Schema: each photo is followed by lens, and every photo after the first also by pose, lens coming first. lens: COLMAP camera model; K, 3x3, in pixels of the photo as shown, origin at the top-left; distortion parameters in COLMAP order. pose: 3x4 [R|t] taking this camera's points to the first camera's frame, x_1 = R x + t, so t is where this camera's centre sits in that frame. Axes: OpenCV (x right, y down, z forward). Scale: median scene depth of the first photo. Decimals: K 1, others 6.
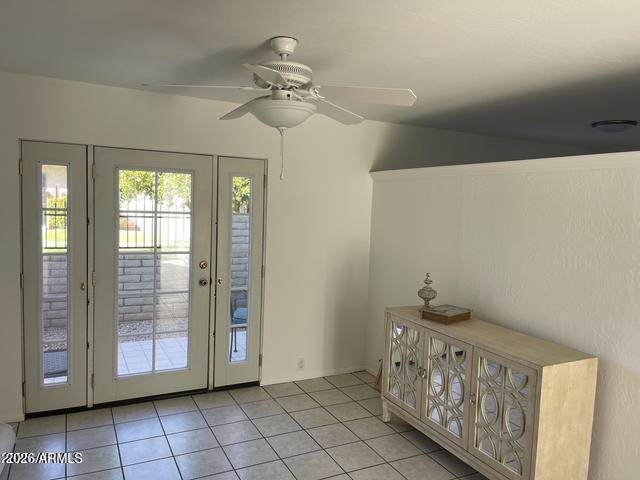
lens RADIAL K [[480.6, 0, 318.9], [0, 480.6, 238.9], [0, 0, 1]] dist [0.091917, -0.112174]
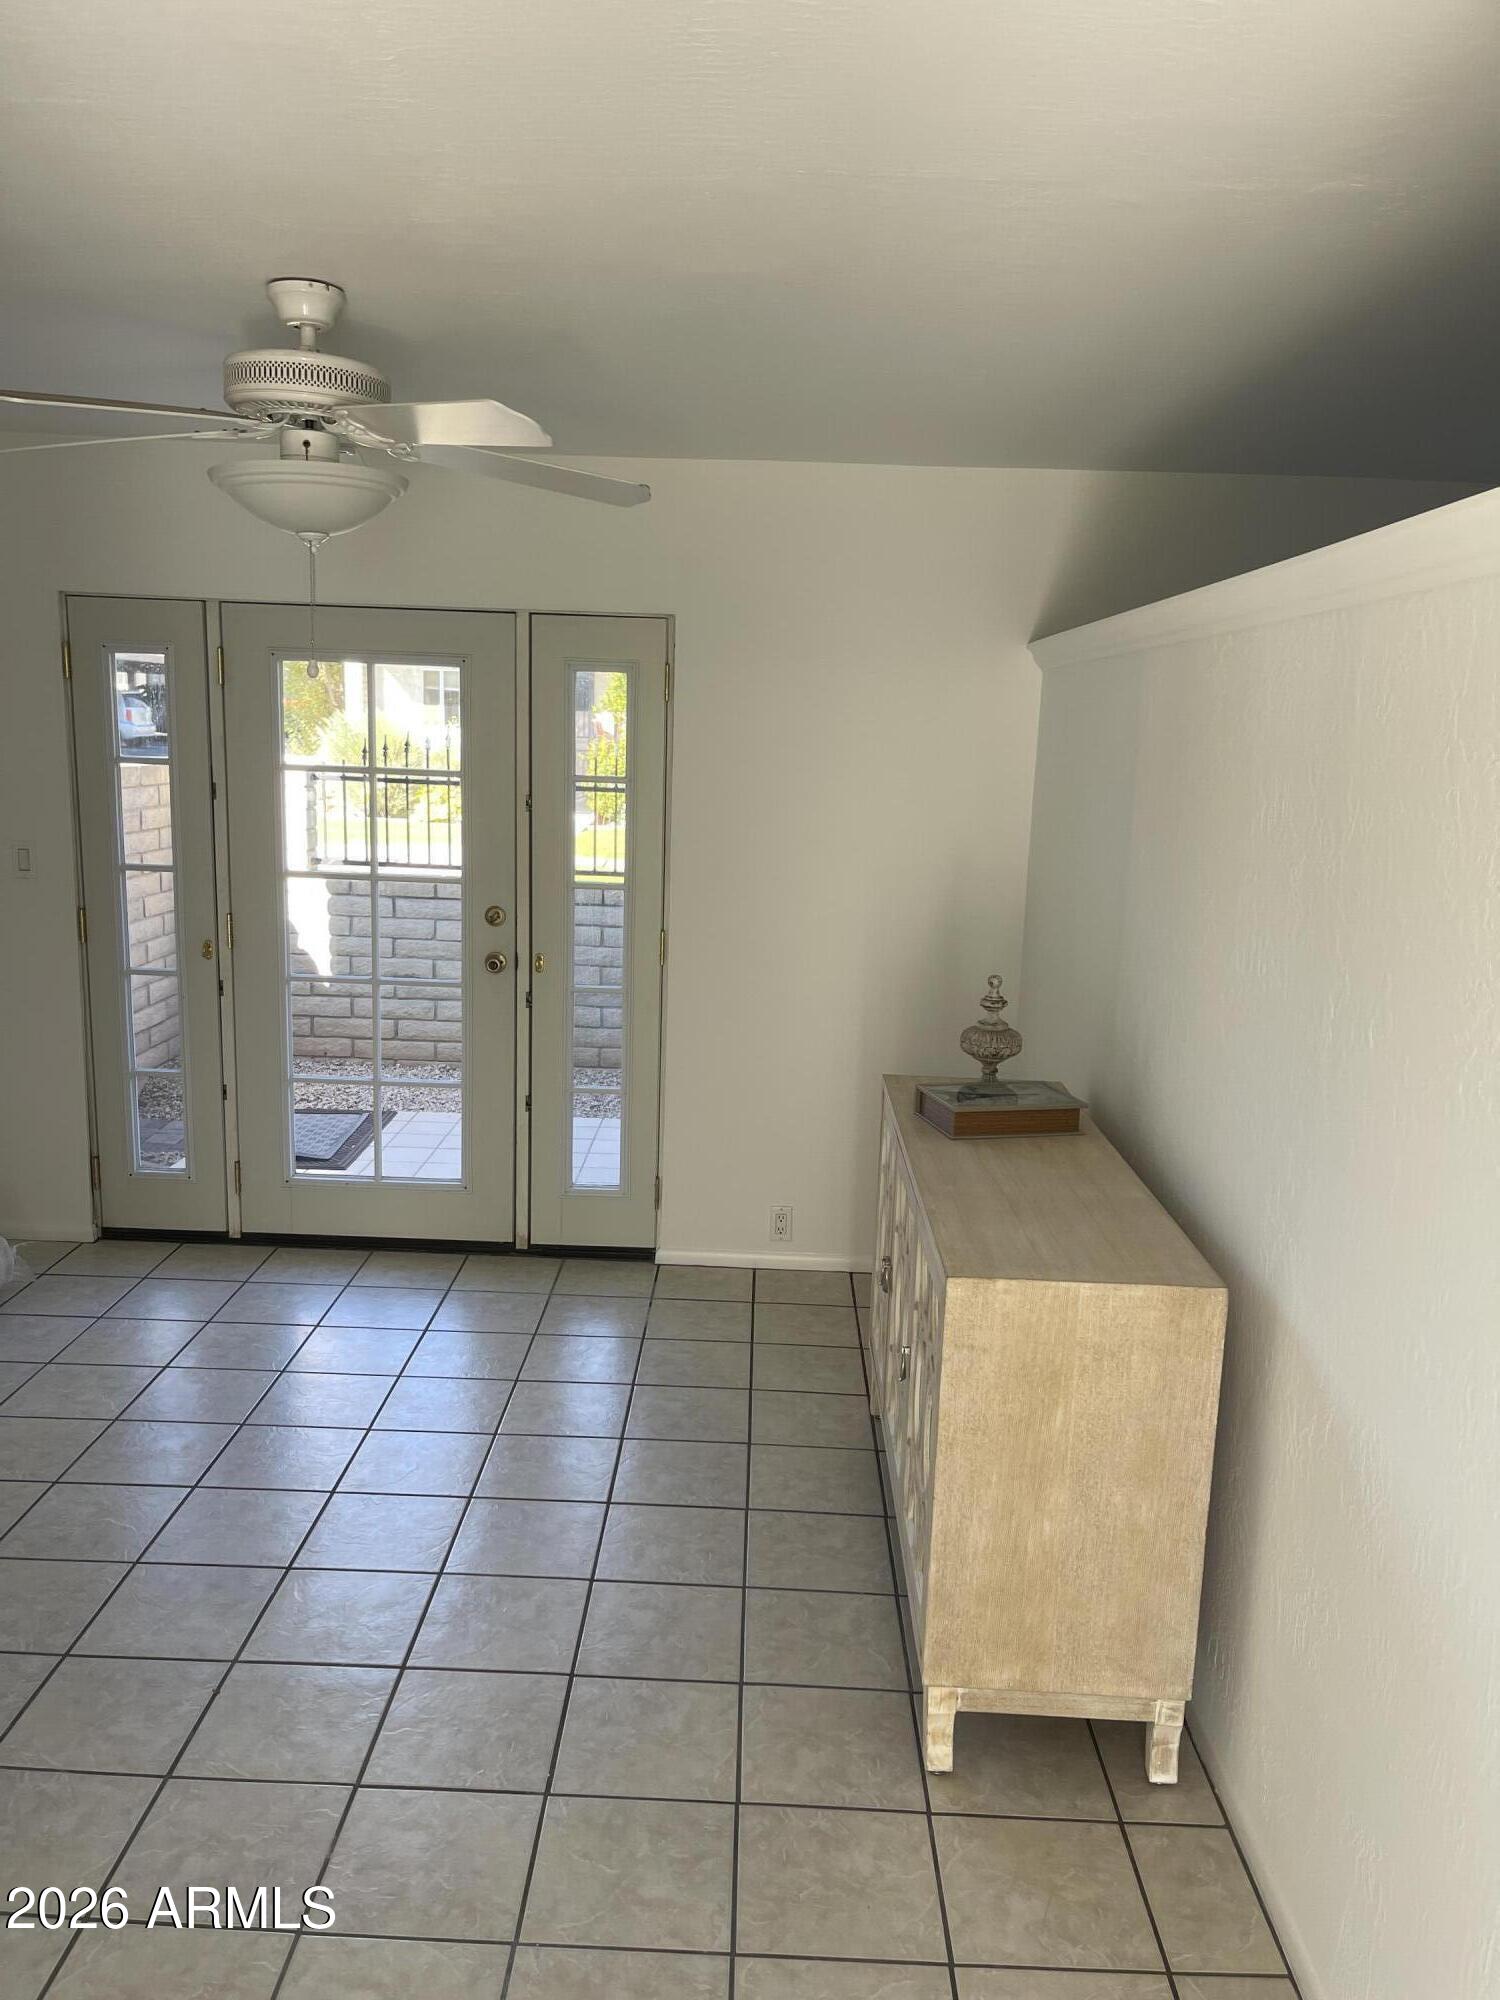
lens RADIAL K [[1514.1, 0, 746.3], [0, 1514.1, 1006.7], [0, 0, 1]] dist [0.052132, -0.003420]
pose [[0.882110, 0.078924, -0.464384, 0.510124], [-0.035671, 0.994225, 0.101216, -0.001489], [0.469690, -0.072719, 0.879831, 0.067989]]
